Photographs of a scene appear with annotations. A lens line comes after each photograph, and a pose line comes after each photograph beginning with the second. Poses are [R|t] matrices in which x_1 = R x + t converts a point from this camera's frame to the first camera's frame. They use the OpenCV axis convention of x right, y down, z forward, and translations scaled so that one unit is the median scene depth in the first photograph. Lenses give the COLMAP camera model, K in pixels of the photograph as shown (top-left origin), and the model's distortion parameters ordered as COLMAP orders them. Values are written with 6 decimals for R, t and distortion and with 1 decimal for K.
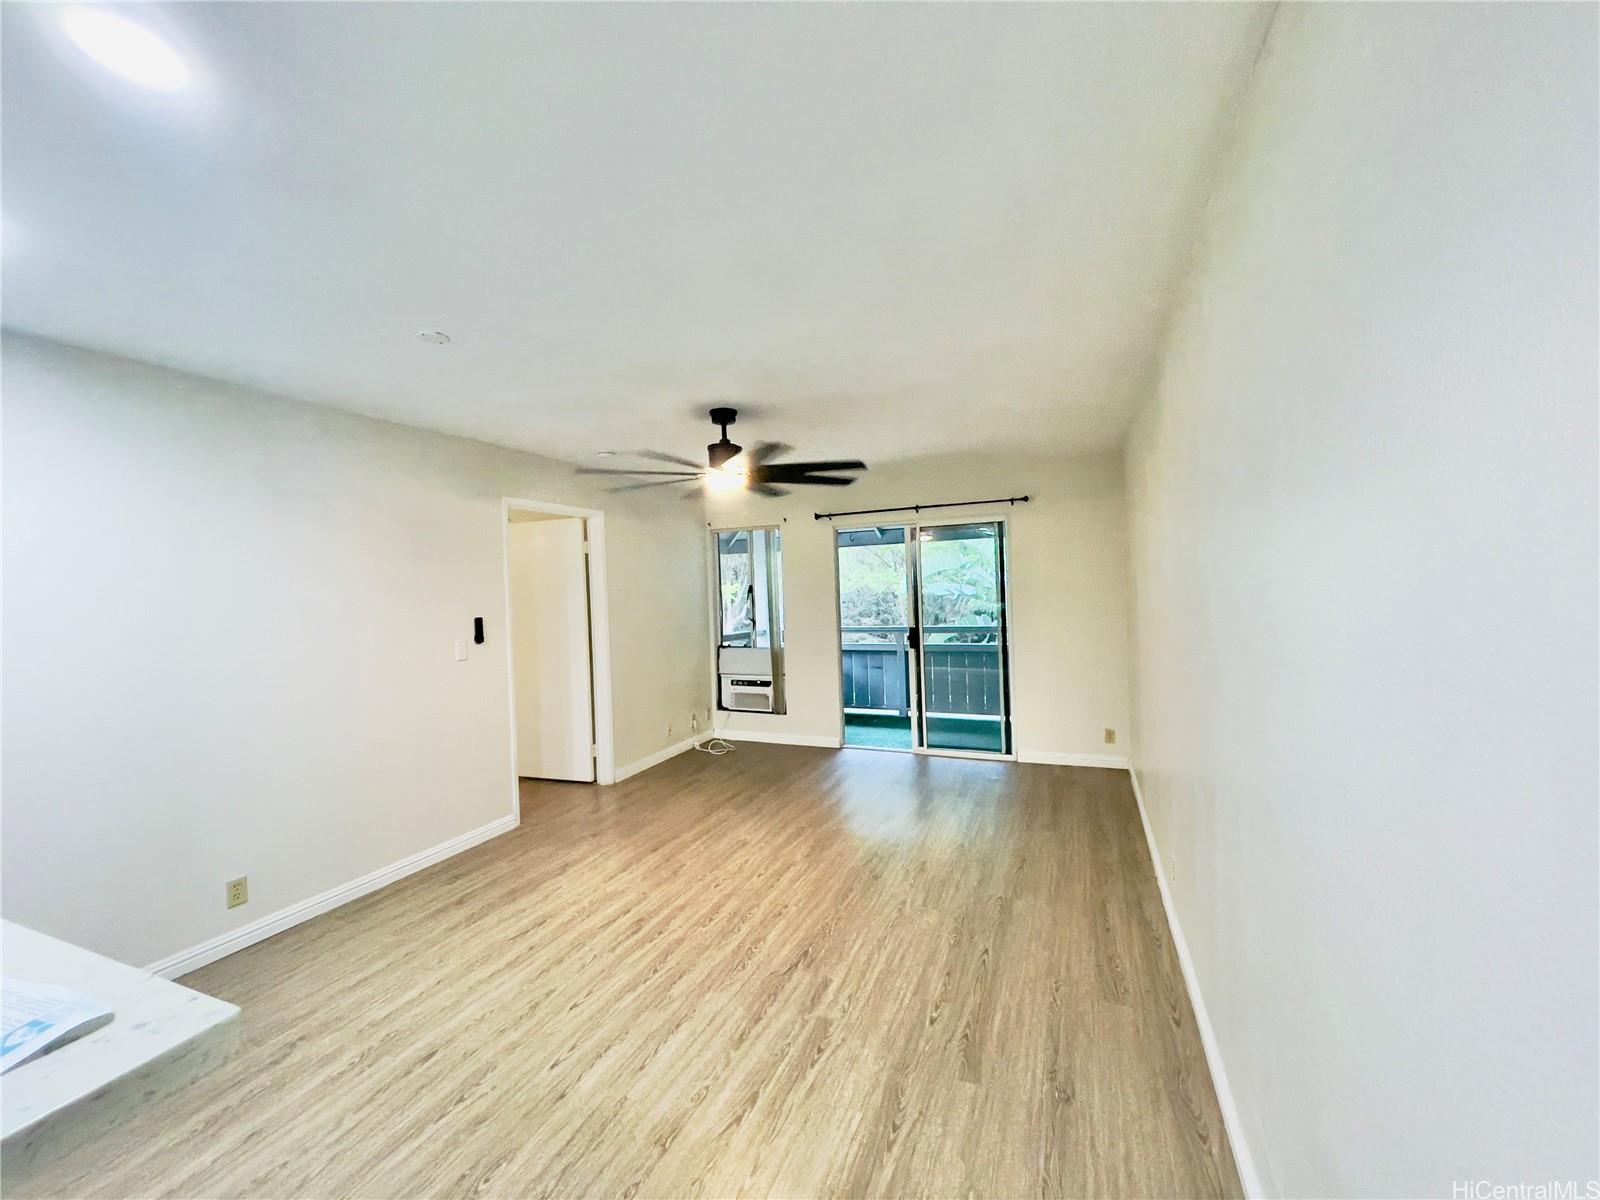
lens RADIAL K [[651.9, 0, 796.3], [0, 651.9, 609.3], [0, 0, 1]] dist [-0.007624, 0.008052]
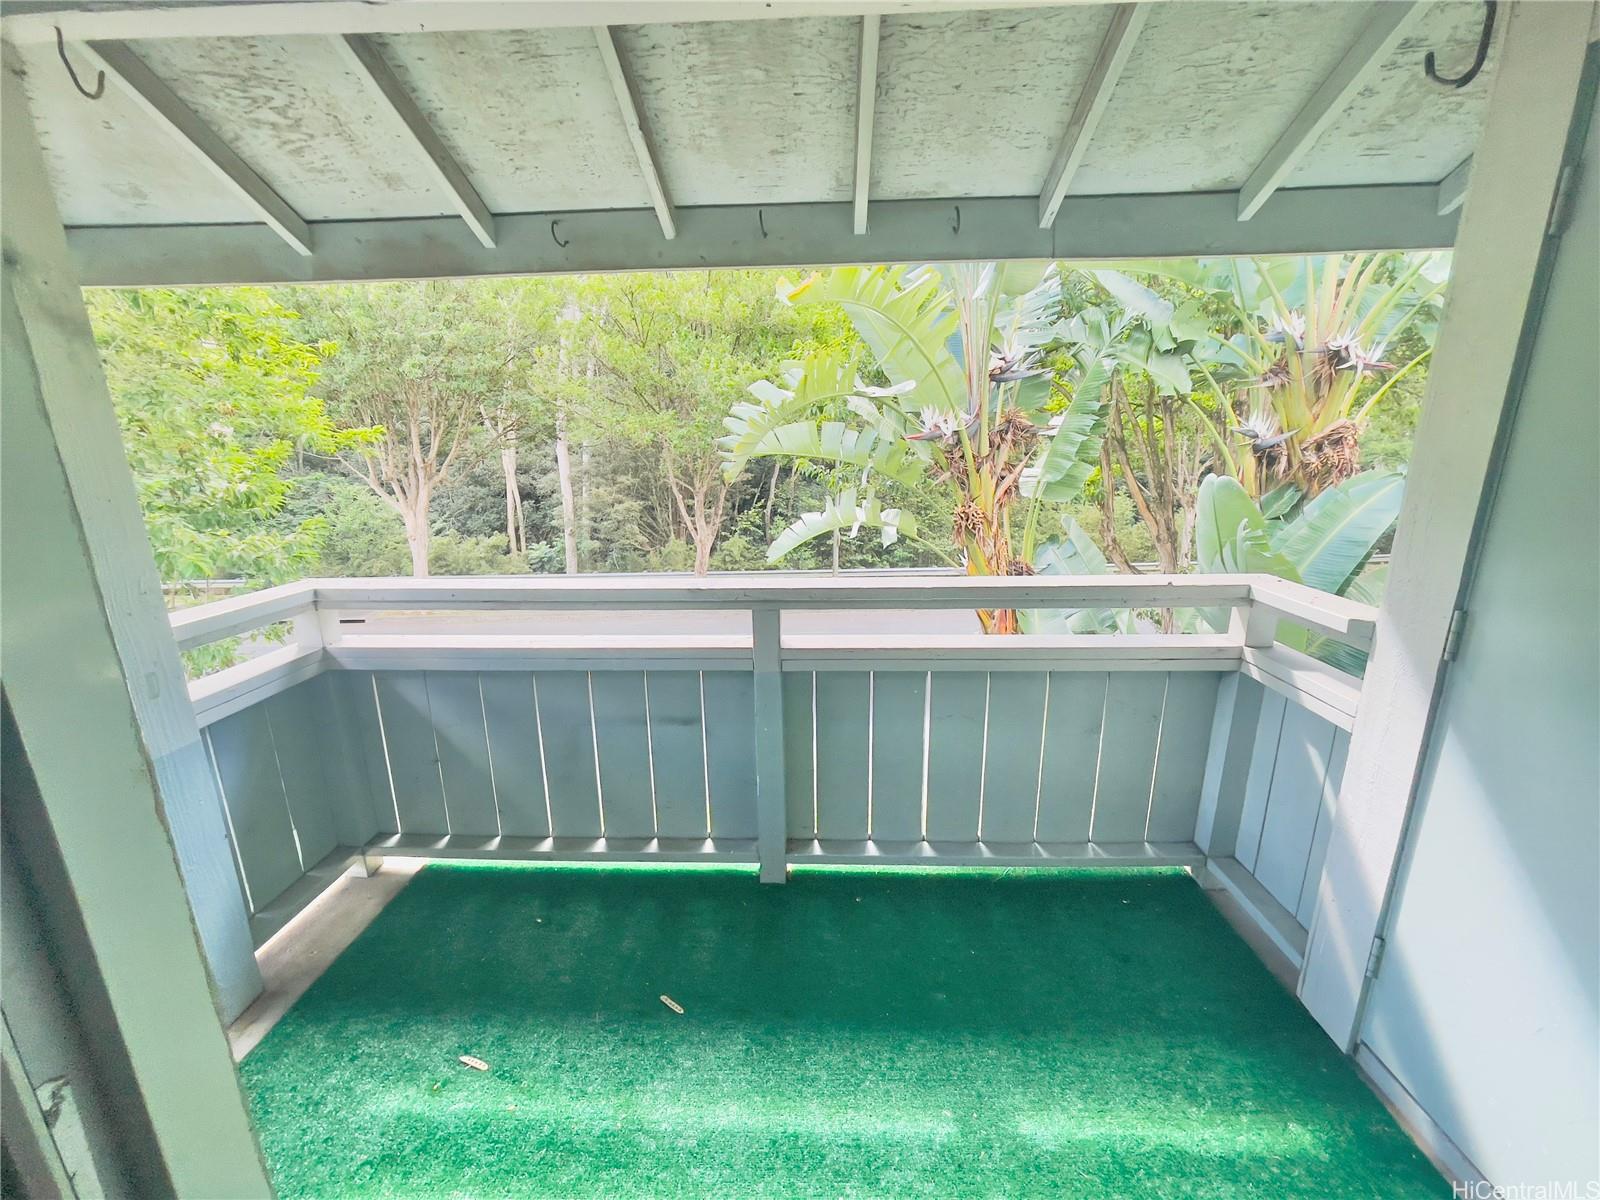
lens RADIAL K [[651.9, 0, 803.5], [0, 651.9, 611.3], [0, 0, 1]] dist [-0.007624, 0.008052]
pose [[0.930949, -0.069205, 0.358530, 0.080925], [-0.012456, 0.975286, 0.220597, -0.027130], [-0.364936, -0.209830, 0.907080, 0.786962]]
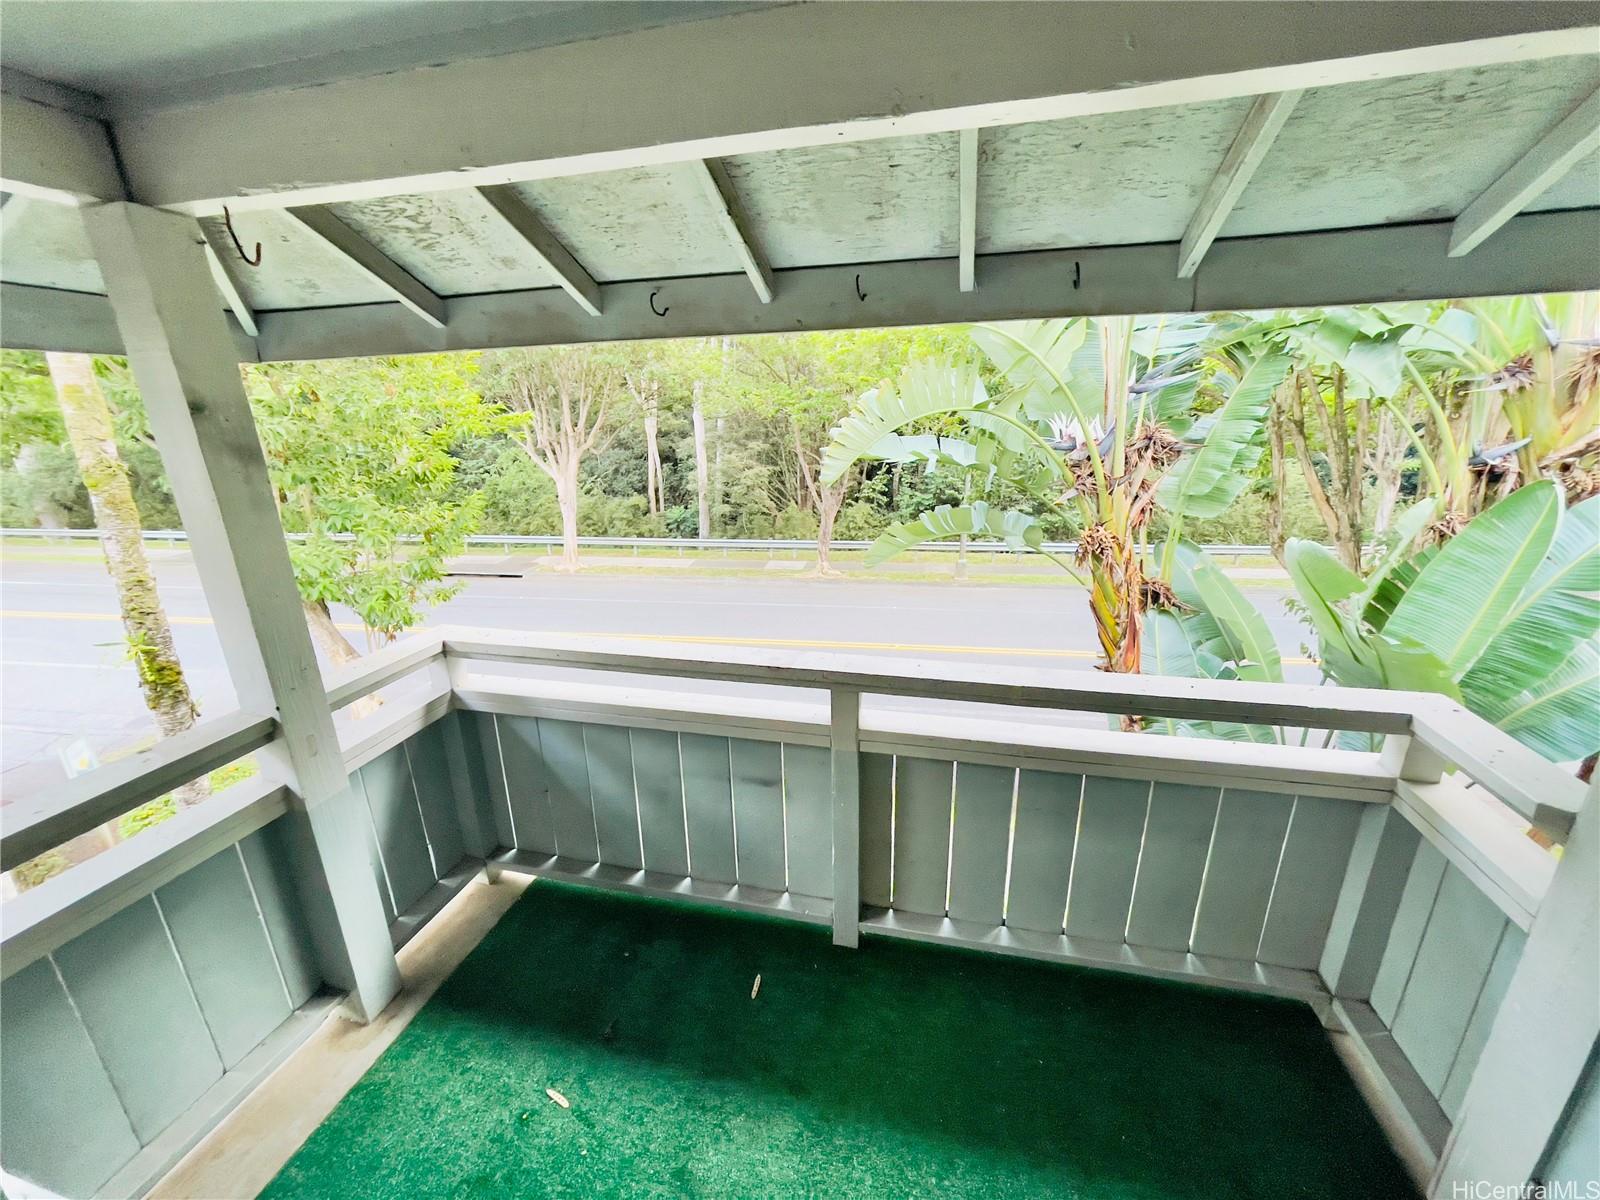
lens RADIAL K [[651.9, 0, 801.6], [0, 651.9, 614.9], [0, 0, 1]] dist [-0.007624, 0.008052]
pose [[0.984588, -0.041517, 0.169890, 0.102431], [-0.008586, 0.958769, 0.284057, -0.074709], [-0.174678, -0.281138, 0.943636, 0.798279]]
